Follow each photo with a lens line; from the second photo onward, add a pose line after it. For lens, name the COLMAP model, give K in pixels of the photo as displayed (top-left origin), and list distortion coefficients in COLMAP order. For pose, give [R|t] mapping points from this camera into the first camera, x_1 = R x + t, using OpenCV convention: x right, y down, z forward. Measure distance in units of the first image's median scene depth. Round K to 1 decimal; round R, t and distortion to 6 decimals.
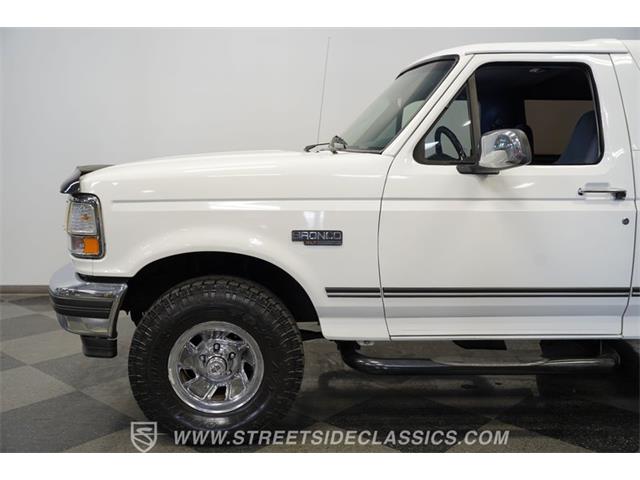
lens RADIAL K [[642.3, 0, 320.0], [0, 642.3, 240.0], [0, 0, 1]] dist [0.004658, 0.023590]
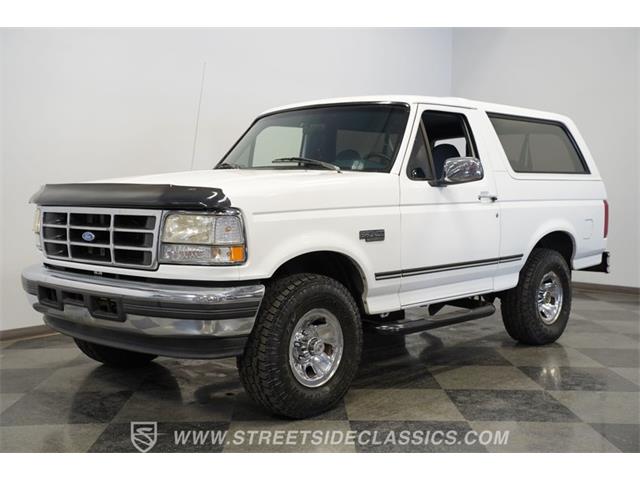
lens RADIAL K [[744.3, 0, 320.0], [0, 744.3, 240.0], [0, 0, 1]] dist [0.127181, 0.021637]
pose [[0.732424, -0.058787, 0.678306, -1.102222], [0.093921, 0.995465, -0.015140, 0.018051], [-0.674340, 0.074796, 0.734623, -0.053980]]
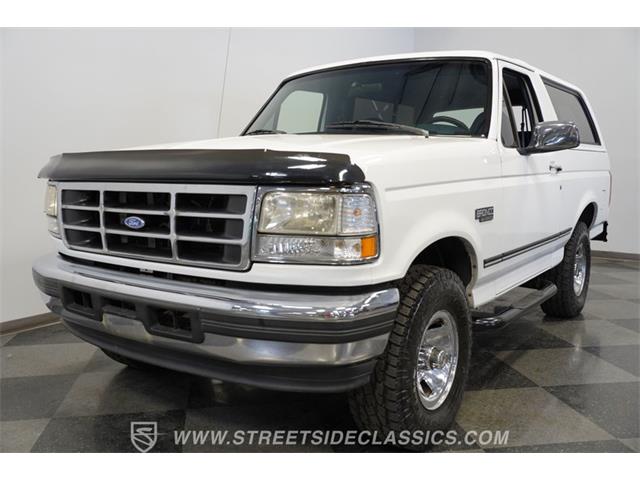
lens RADIAL K [[598.2, 0, 320.0], [0, 598.2, 240.0], [0, 0, 1]] dist [-0.001023, 0.005116]
pose [[0.632273, -0.112264, 0.766569, -0.934241], [0.107974, 0.992558, 0.056302, -0.046555], [-0.767185, 0.047171, 0.639689, 0.559281]]
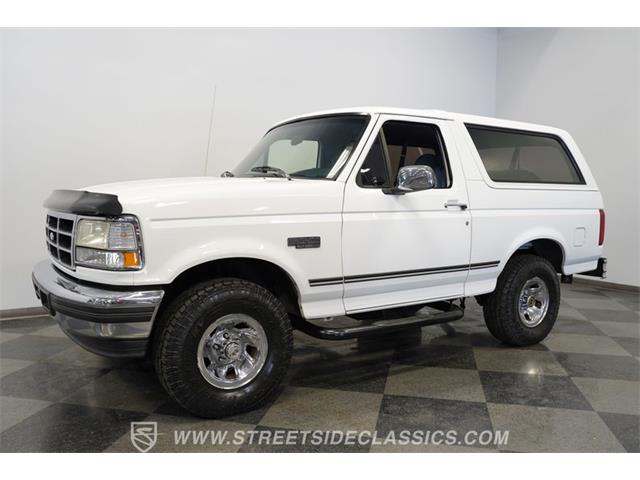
lens RADIAL K [[541.3, 0, 320.0], [0, 541.3, 240.0], [0, 0, 1]] dist [-0.044793, 0.007267]
pose [[0.869526, -0.047603, 0.491588, -0.518835], [0.062886, 0.997914, -0.014601, 0.009393], [-0.489867, 0.043610, 0.870705, 0.002320]]
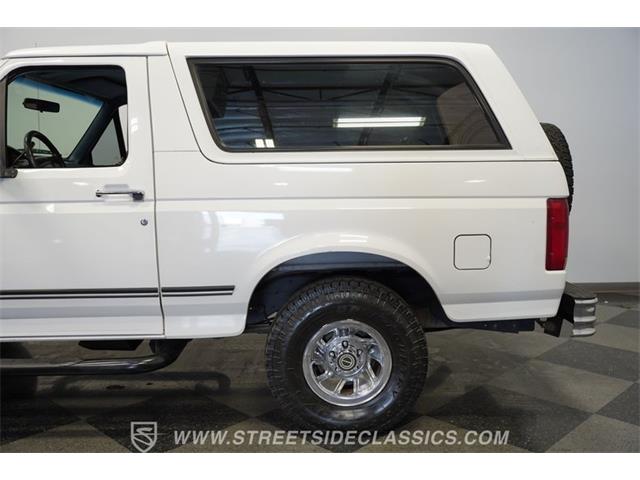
lens RADIAL K [[642.3, 0, 320.0], [0, 642.3, 240.0], [0, 0, 1]] dist [0.004658, 0.023590]
pose [[0.998505, -0.016440, -0.052132, 0.805027], [0.016454, 0.999865, -0.000164, 0.003595], [0.052128, -0.000694, 0.998640, 0.011869]]
